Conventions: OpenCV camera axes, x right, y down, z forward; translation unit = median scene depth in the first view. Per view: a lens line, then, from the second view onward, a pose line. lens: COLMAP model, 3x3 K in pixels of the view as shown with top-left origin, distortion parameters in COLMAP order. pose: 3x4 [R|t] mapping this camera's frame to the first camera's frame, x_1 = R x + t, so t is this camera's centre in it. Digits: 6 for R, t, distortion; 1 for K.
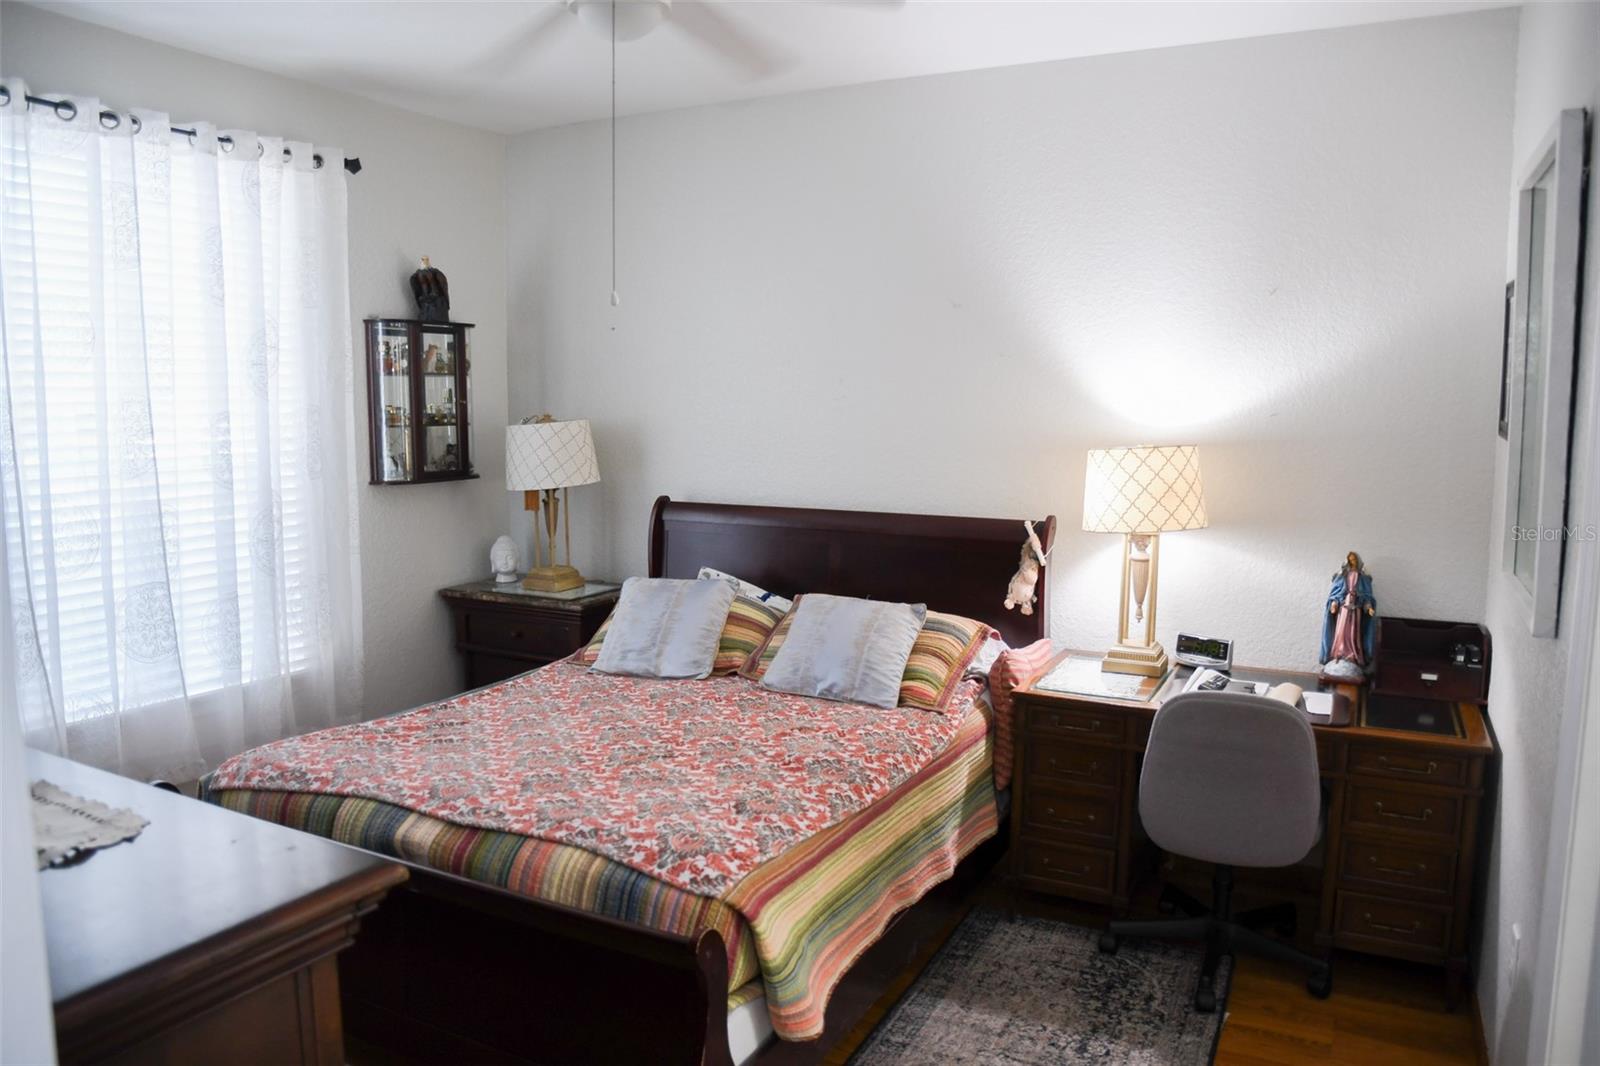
lens RADIAL K [[1143.1, 0, 807.9], [0, 1143.1, 529.7], [0, 0, 1]] dist [-0.131850, 0.078038]
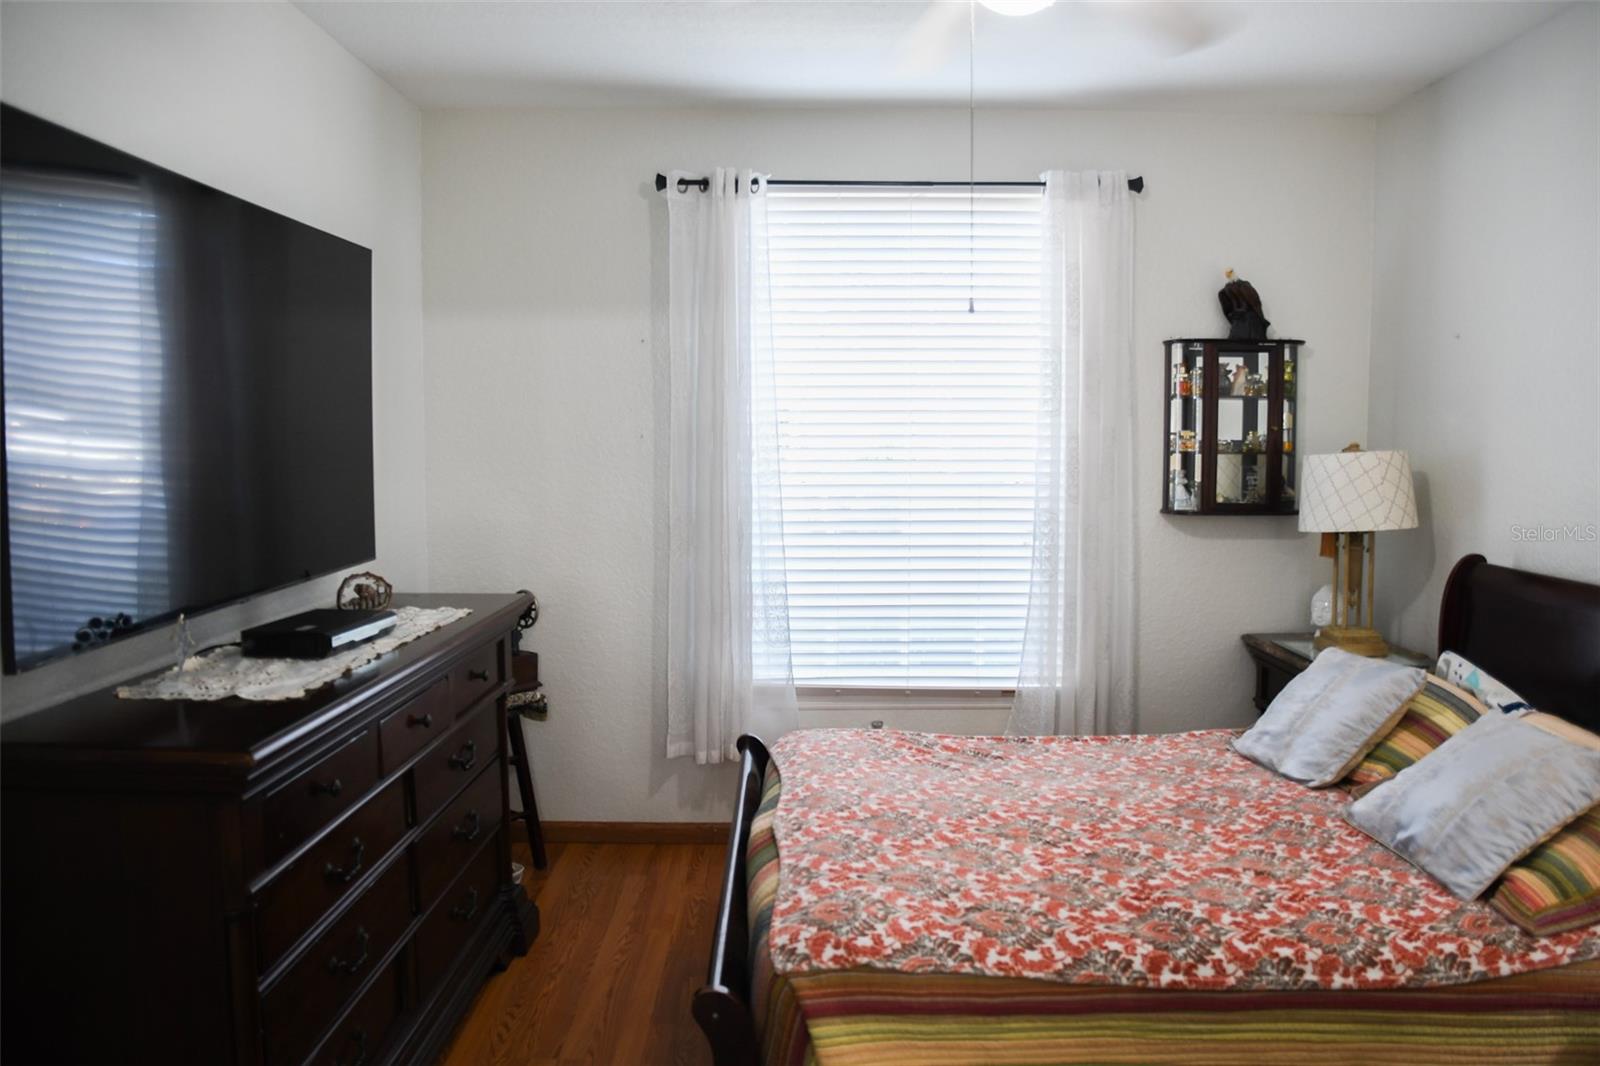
lens RADIAL K [[1158.8, 0, 808.6], [0, 1158.8, 527.5], [0, 0, 1]] dist [-0.129168, 0.072416]
pose [[0.459966, 0.073376, -0.884900, 0.484039], [-0.100779, 0.994454, 0.030076, -0.037655], [0.882199, 0.075346, 0.464809, 0.394531]]
